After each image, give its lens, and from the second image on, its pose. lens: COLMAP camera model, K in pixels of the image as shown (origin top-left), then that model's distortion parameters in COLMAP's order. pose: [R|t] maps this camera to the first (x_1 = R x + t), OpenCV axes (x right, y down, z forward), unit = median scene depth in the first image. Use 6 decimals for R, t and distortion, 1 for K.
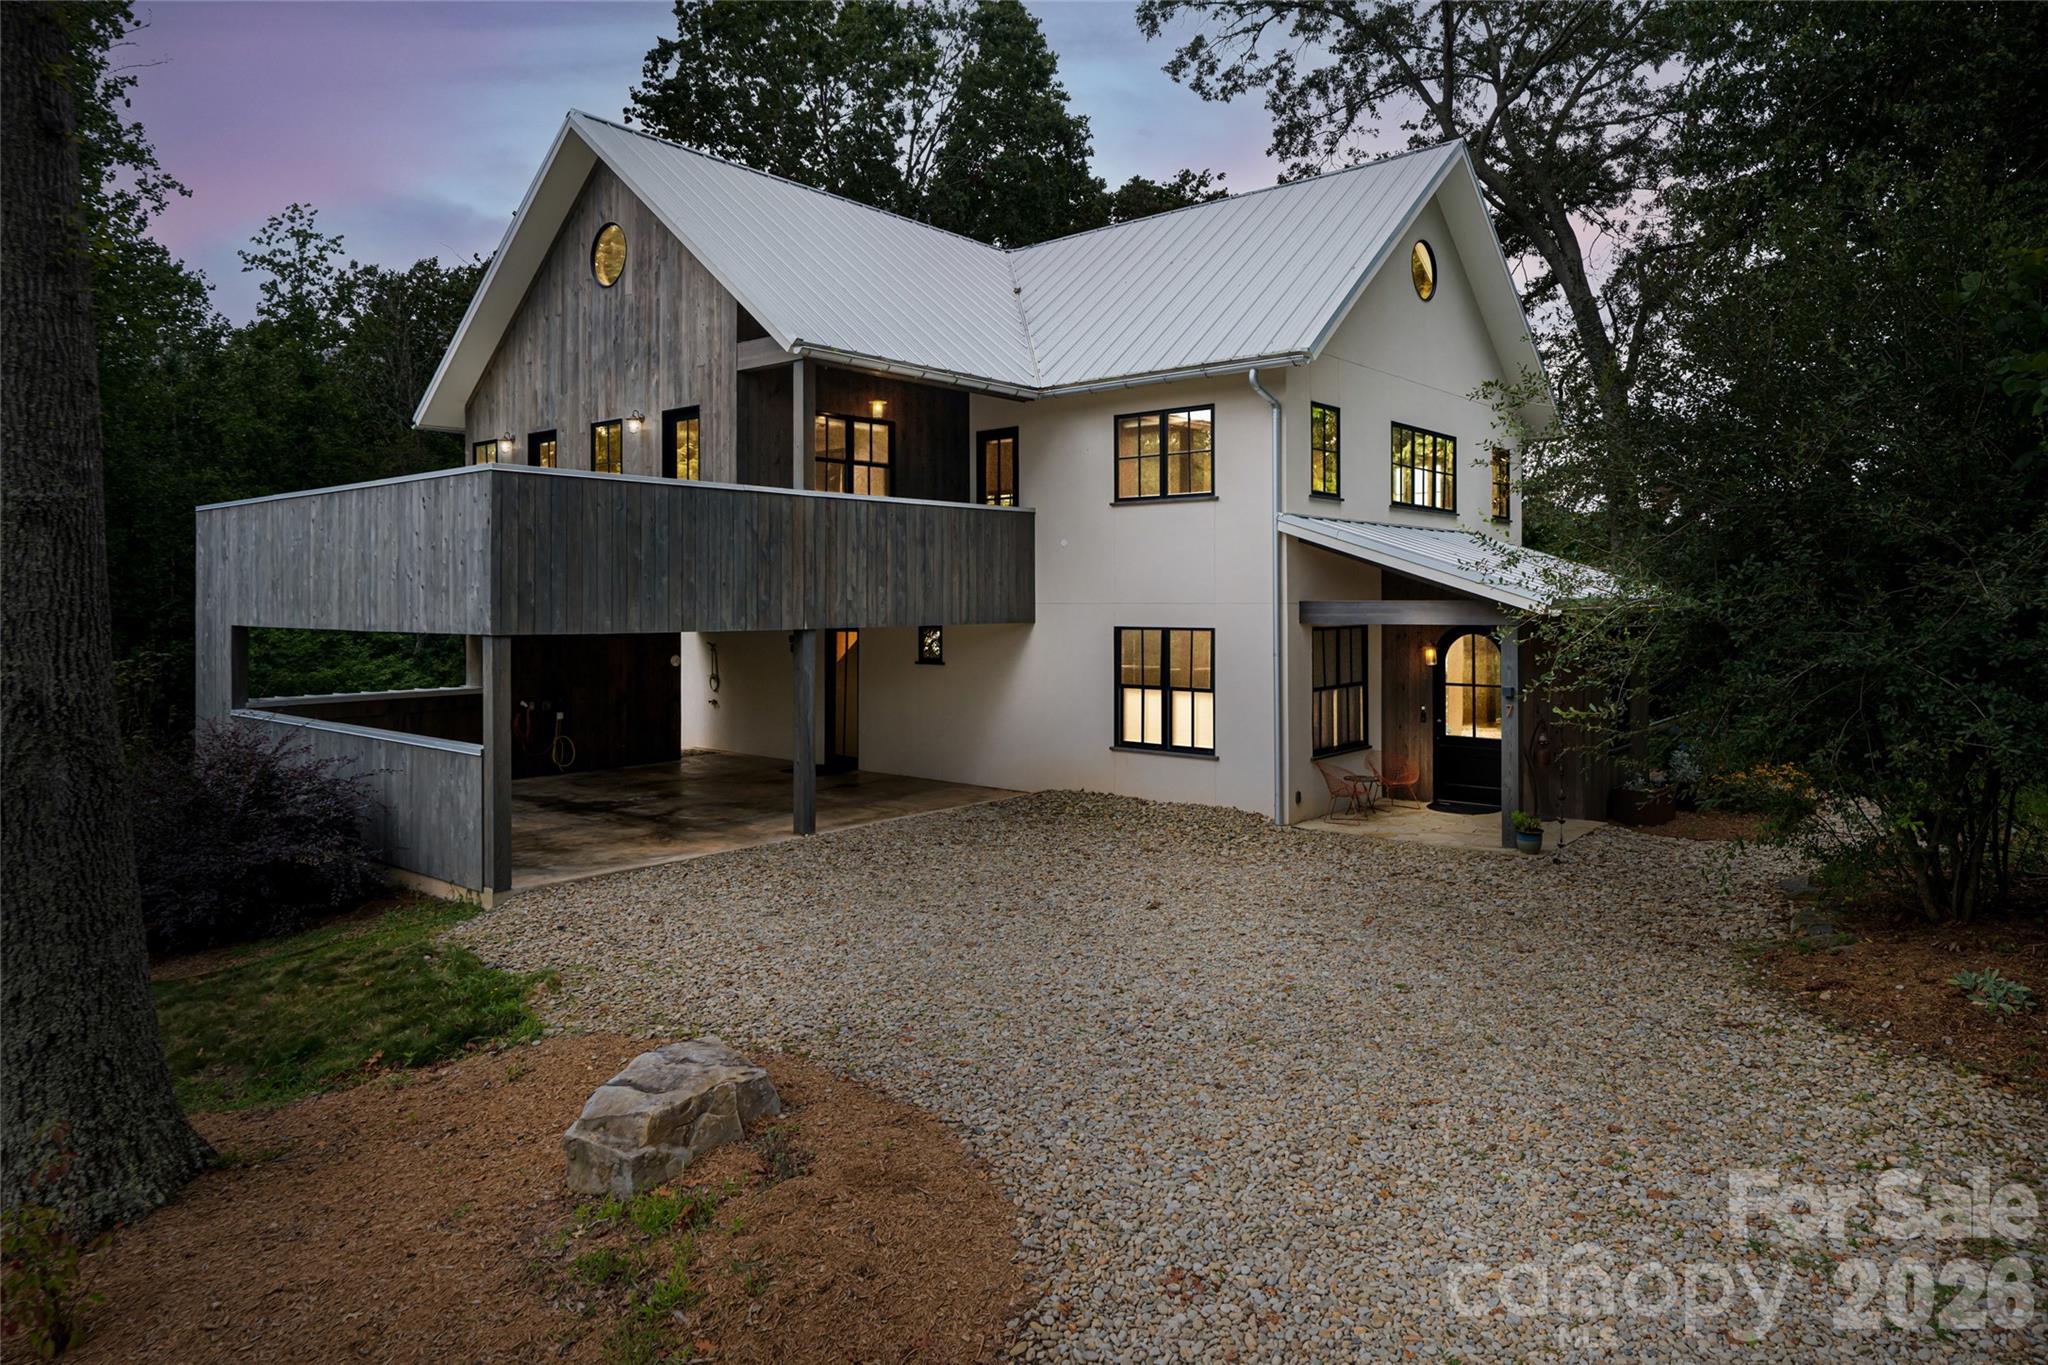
lens RADIAL K [[1208.1, 0, 1022.7], [0, 1208.1, 595.0], [0, 0, 1]] dist [0.000082, -0.000086]
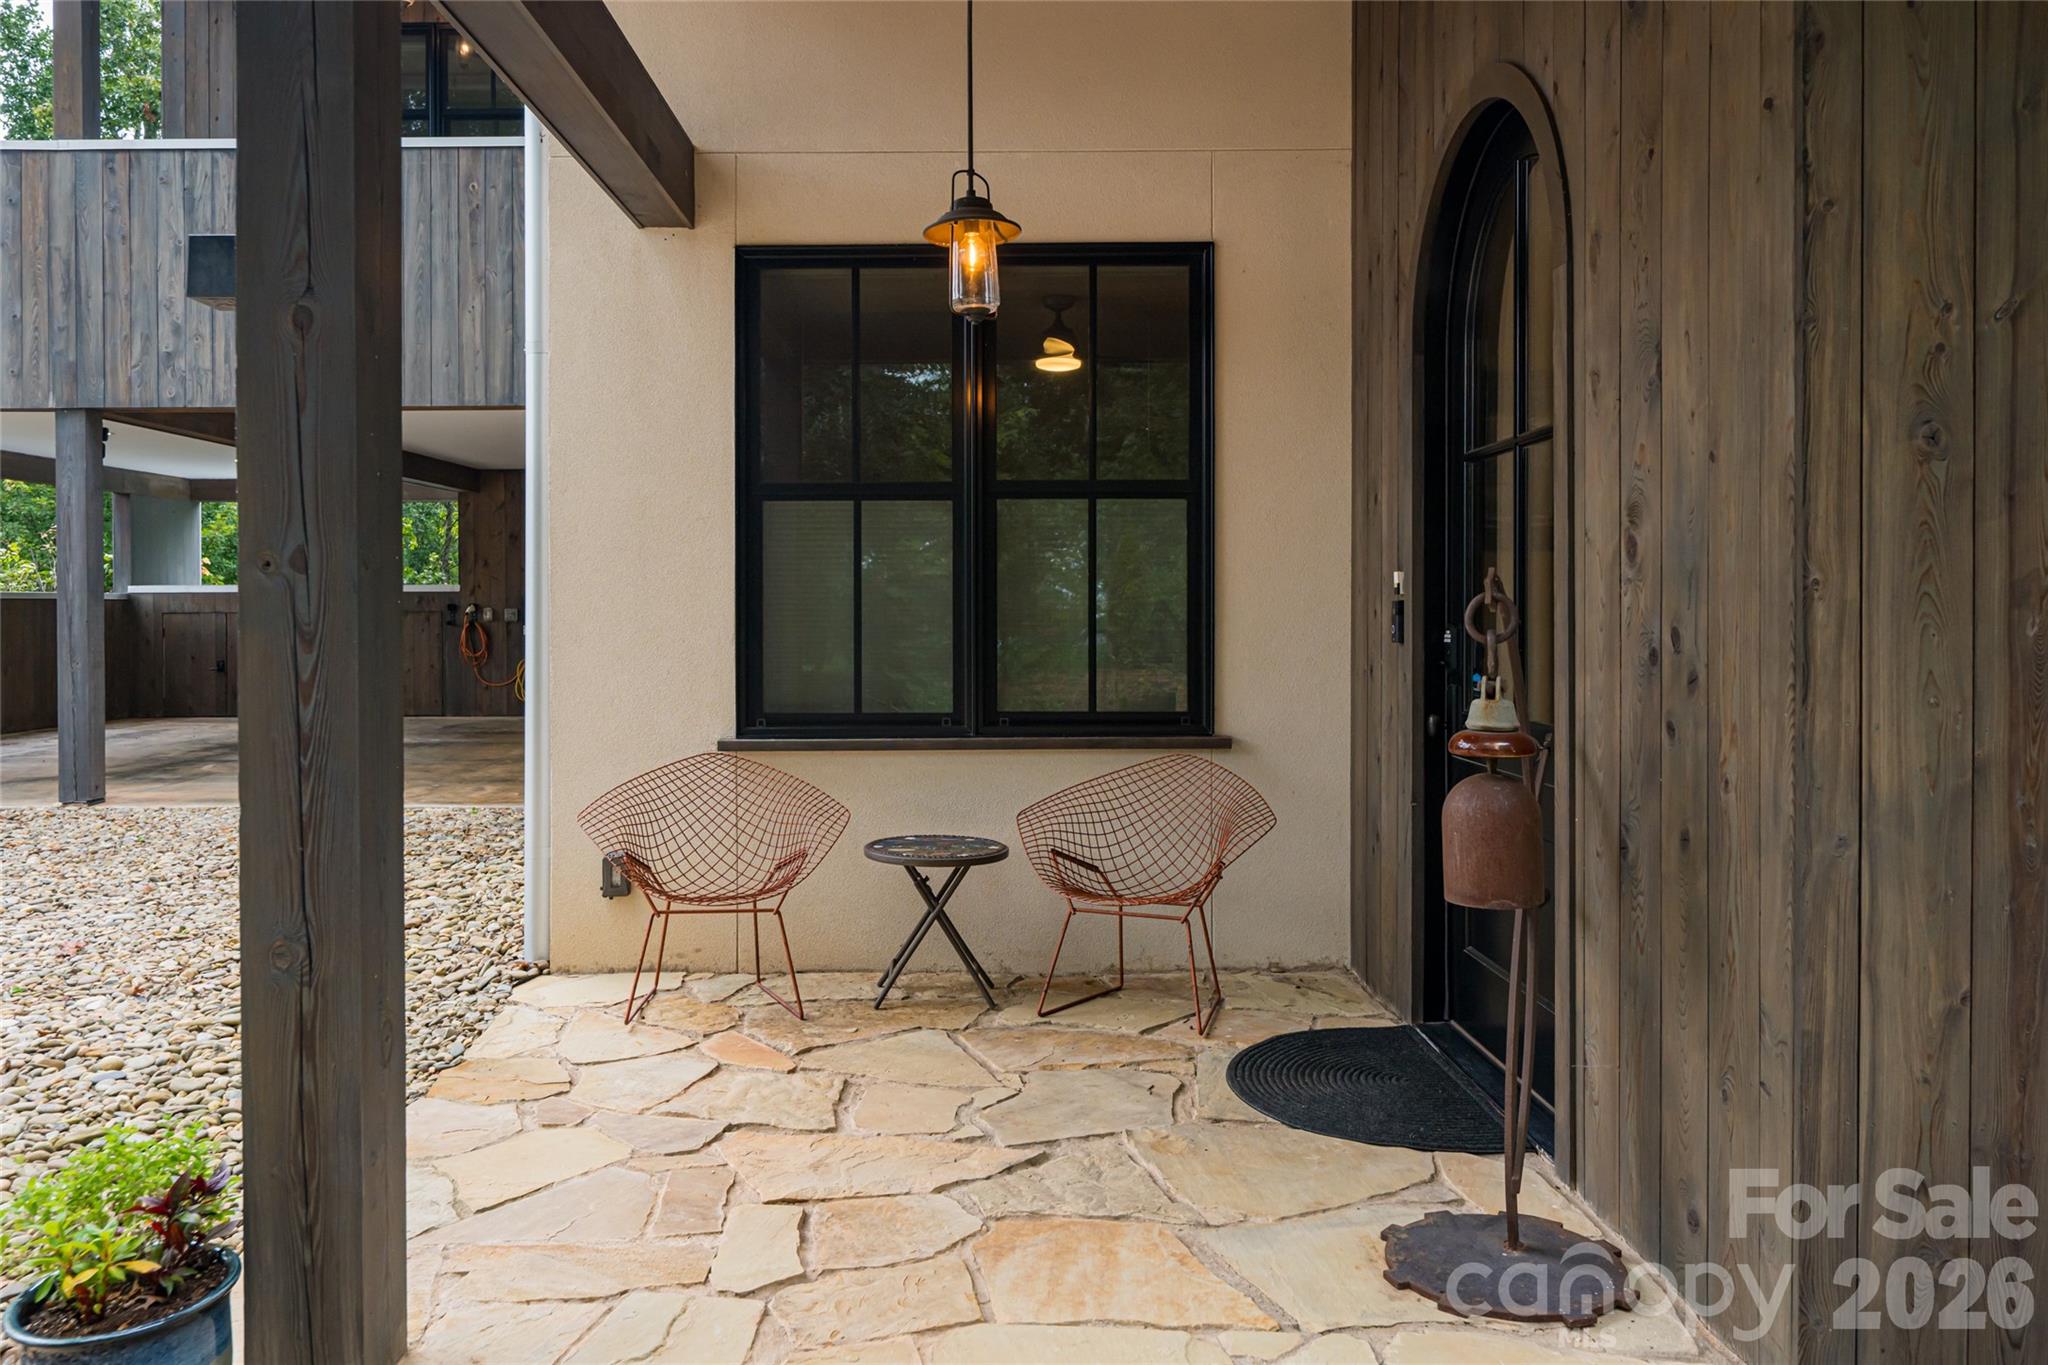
lens RADIAL K [[1453.2, 0, 1014.3], [0, 1453.2, 629.8], [0, 0, 1]] dist [-0.004534, -0.001524]
pose [[0.638860, 0.008017, -0.769281, 0.532763], [-0.001255, 0.999955, 0.009379, 0.111147], [0.769322, -0.005027, 0.638842, 0.869050]]
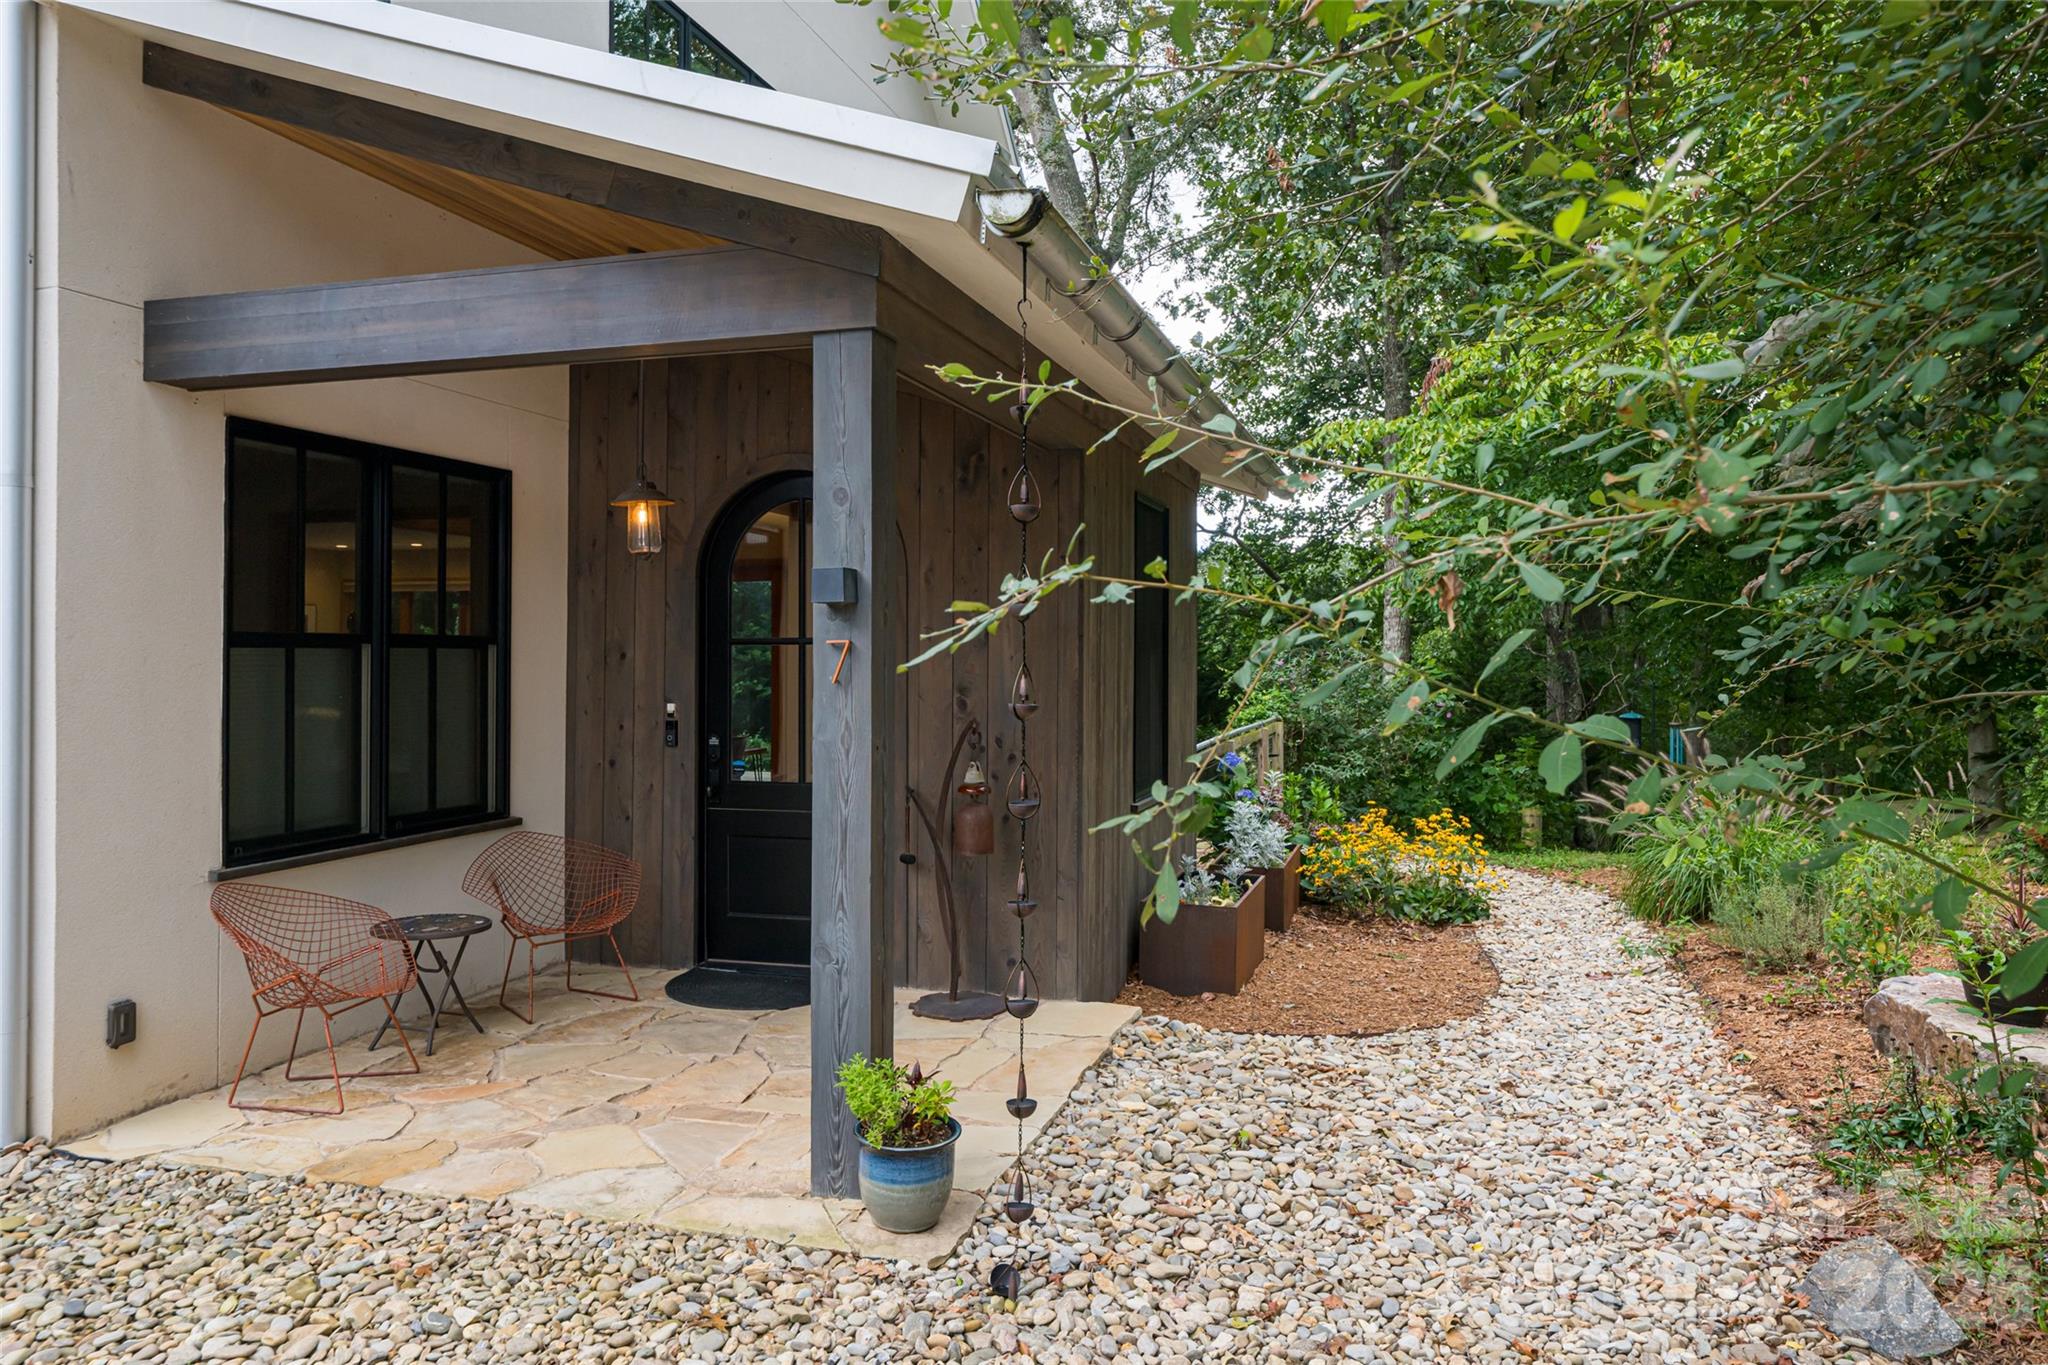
lens RADIAL K [[1453.2, 0, 1014.3], [0, 1453.2, 629.8], [0, 0, 1]] dist [-0.004534, -0.001524]
pose [[0.915814, 0.007146, 0.401539, 0.283377], [0.000103, 0.999837, -0.018028, 0.087542], [-0.401603, 0.016552, 0.915664, 0.634330]]
